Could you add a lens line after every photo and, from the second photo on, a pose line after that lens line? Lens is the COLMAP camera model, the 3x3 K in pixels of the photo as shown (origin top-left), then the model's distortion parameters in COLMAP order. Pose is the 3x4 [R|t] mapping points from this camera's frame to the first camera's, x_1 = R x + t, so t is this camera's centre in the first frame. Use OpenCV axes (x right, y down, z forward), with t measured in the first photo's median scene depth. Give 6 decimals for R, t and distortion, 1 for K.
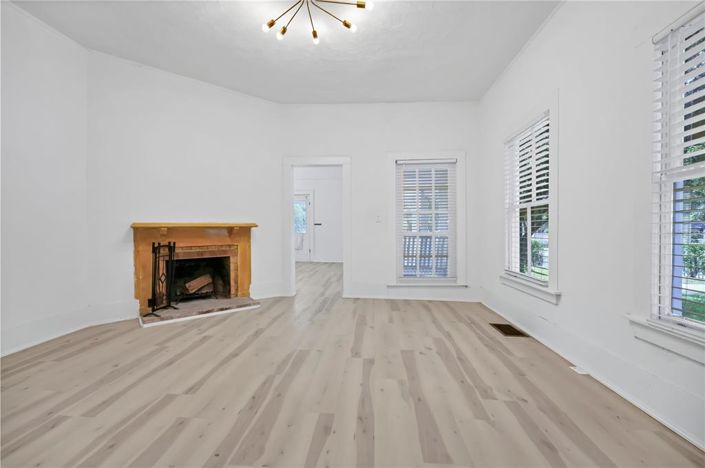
lens RADIAL K [[294.5, 0, 352.5], [0, 294.5, 234.0], [0, 0, 1]] dist [-0.001109, -0.000069]
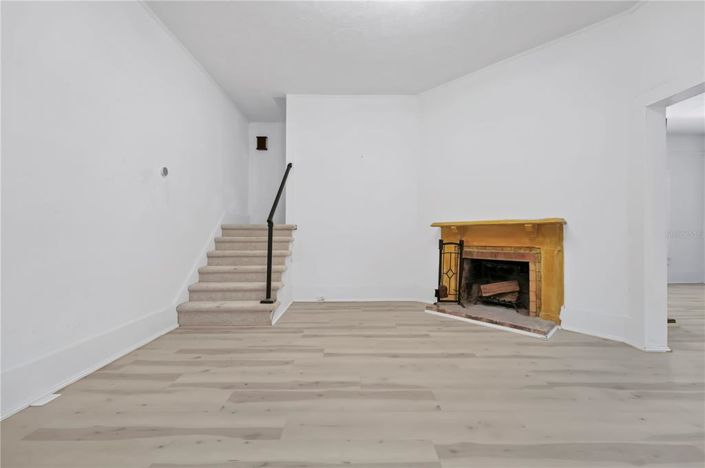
lens RADIAL K [[294.5, 0, 352.5], [0, 294.5, 234.0], [0, 0, 1]] dist [-0.001109, -0.000069]
pose [[0.067222, 0.002883, -0.997734, 0.368137], [-0.020288, 0.999793, 0.001522, 0.011460], [0.997532, 0.020140, 0.067267, 0.536004]]
